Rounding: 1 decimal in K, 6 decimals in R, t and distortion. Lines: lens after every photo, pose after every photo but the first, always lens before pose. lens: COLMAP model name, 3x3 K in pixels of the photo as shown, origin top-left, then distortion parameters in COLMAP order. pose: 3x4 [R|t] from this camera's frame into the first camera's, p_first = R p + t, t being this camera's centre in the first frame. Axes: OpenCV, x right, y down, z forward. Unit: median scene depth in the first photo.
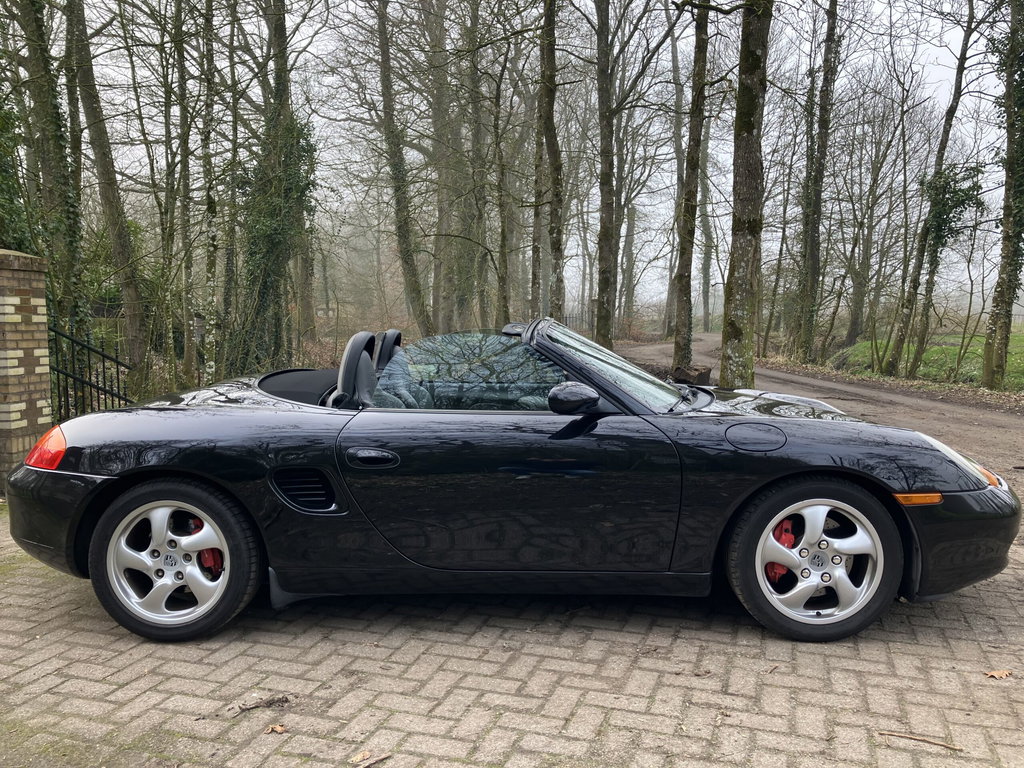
lens RADIAL K [[830.1, 0, 505.6], [0, 830.1, 393.4], [0, 0, 1]] dist [0.037748, -0.038172]
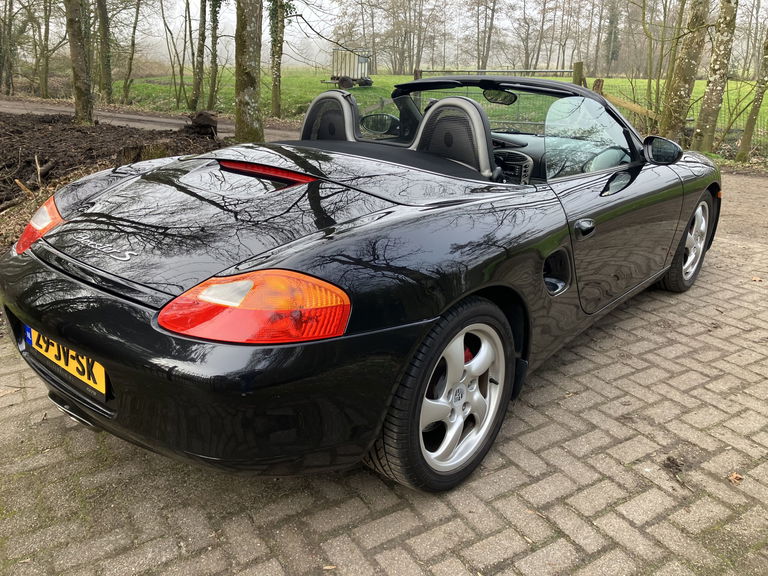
lens RADIAL K [[622.6, 0, 391.7], [0, 622.6, 287.7], [0, 0, 1]] dist [0.037748, -0.038172]
pose [[0.627264, -0.250146, 0.737541, -0.939401], [0.055304, 0.958930, 0.278198, -0.080840], [-0.776840, -0.133715, 0.615337, 0.741664]]
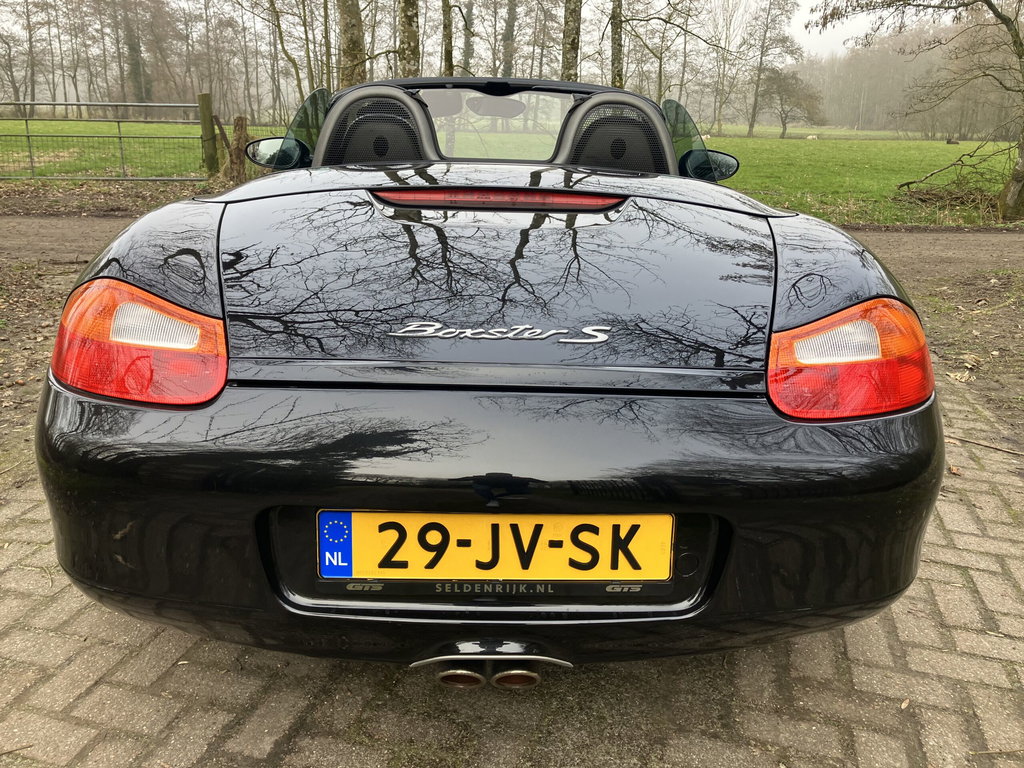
lens RADIAL K [[830.1, 0, 505.3], [0, 830.1, 378.1], [0, 0, 1]] dist [0.037748, -0.038172]
pose [[-0.049432, -0.292274, 0.955056, -1.073757], [0.071081, 0.952771, 0.295254, -0.068678], [-0.996245, 0.082482, -0.026322, 1.370696]]
